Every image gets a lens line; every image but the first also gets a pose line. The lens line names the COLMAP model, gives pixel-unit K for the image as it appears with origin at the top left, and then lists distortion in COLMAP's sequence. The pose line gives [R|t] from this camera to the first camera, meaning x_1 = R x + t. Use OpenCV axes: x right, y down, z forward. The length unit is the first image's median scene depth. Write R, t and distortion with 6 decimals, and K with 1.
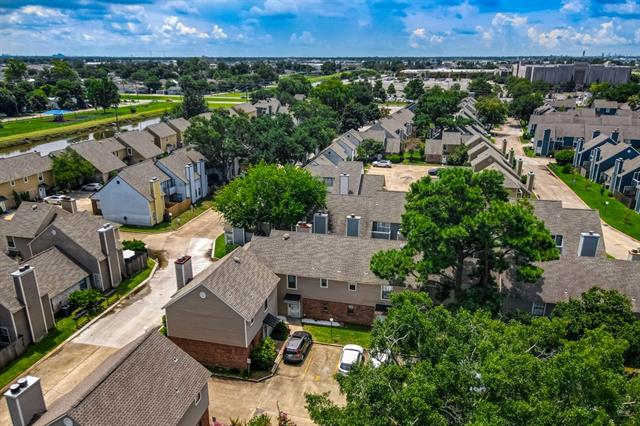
lens RADIAL K [[471.9, 0, 320.0], [0, 471.9, 213.0], [0, 0, 1]] dist [0.005530, 0.002861]
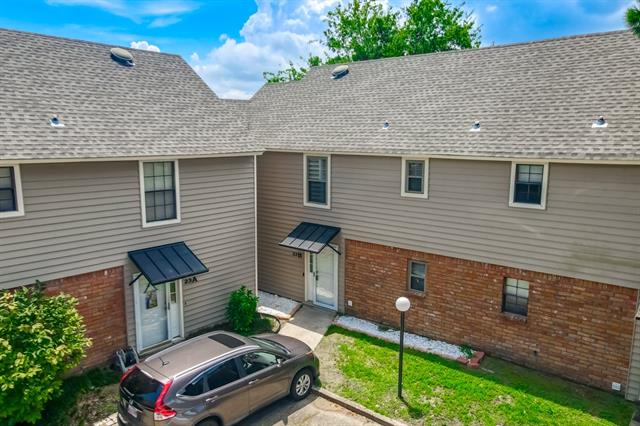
lens RADIAL K [[471.9, 0, 320.0], [0, 471.9, 213.0], [0, 0, 1]] dist [0.005530, 0.002861]
pose [[0.894777, 0.074974, -0.440174, 0.077109], [-0.146189, 0.980660, -0.130136, 0.205235], [0.421904, 0.180792, 0.888432, 0.732056]]
